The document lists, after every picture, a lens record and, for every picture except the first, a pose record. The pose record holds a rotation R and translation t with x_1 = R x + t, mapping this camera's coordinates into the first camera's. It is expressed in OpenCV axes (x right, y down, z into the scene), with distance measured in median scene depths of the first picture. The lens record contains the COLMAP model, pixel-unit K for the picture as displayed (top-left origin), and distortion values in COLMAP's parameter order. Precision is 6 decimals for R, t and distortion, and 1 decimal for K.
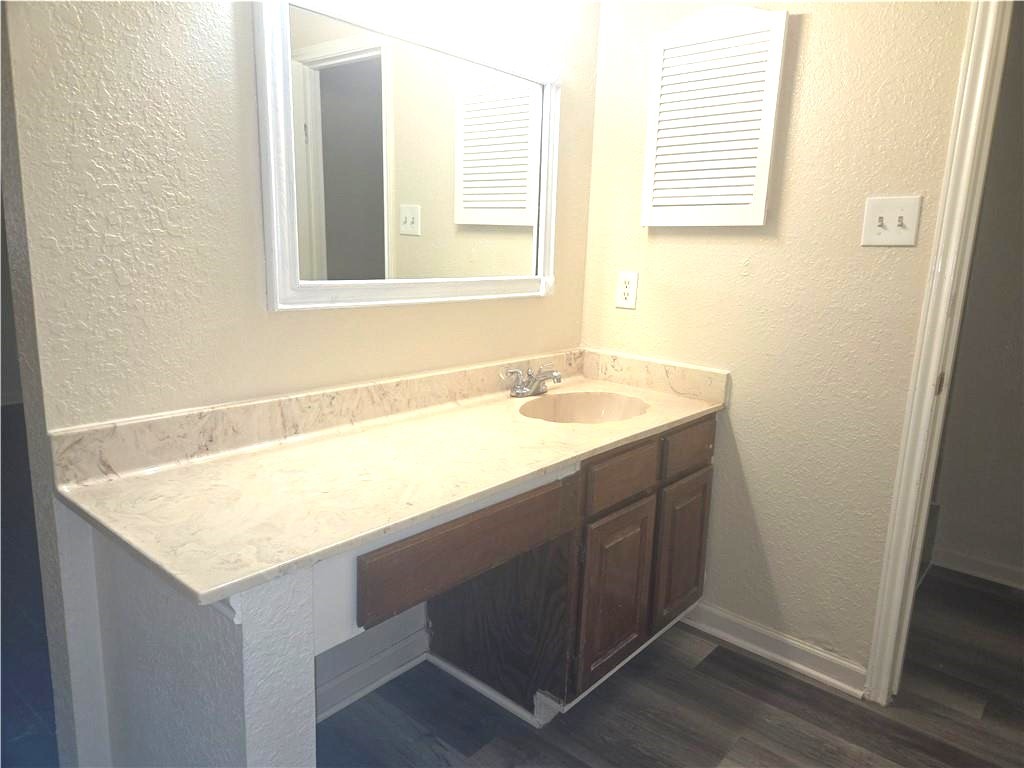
lens RADIAL K [[689.6, 0, 513.2], [0, 689.6, 387.2], [0, 0, 1]] dist [0.031983, -0.002747]
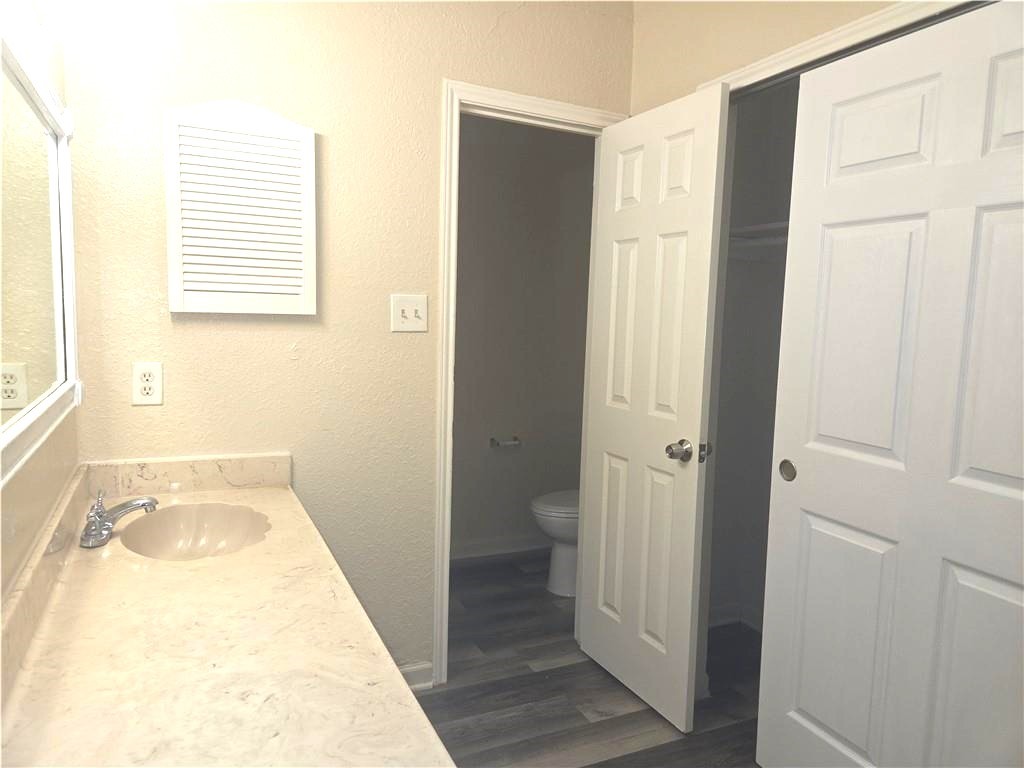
lens RADIAL K [[689.6, 0, 511.8], [0, 689.6, 379.4], [0, 0, 1]] dist [0.031983, -0.002747]
pose [[0.401897, -0.110383, 0.909007, -0.517069], [0.167773, 0.984779, 0.045407, -0.130975], [-0.900184, 0.134258, 0.414299, 0.286449]]
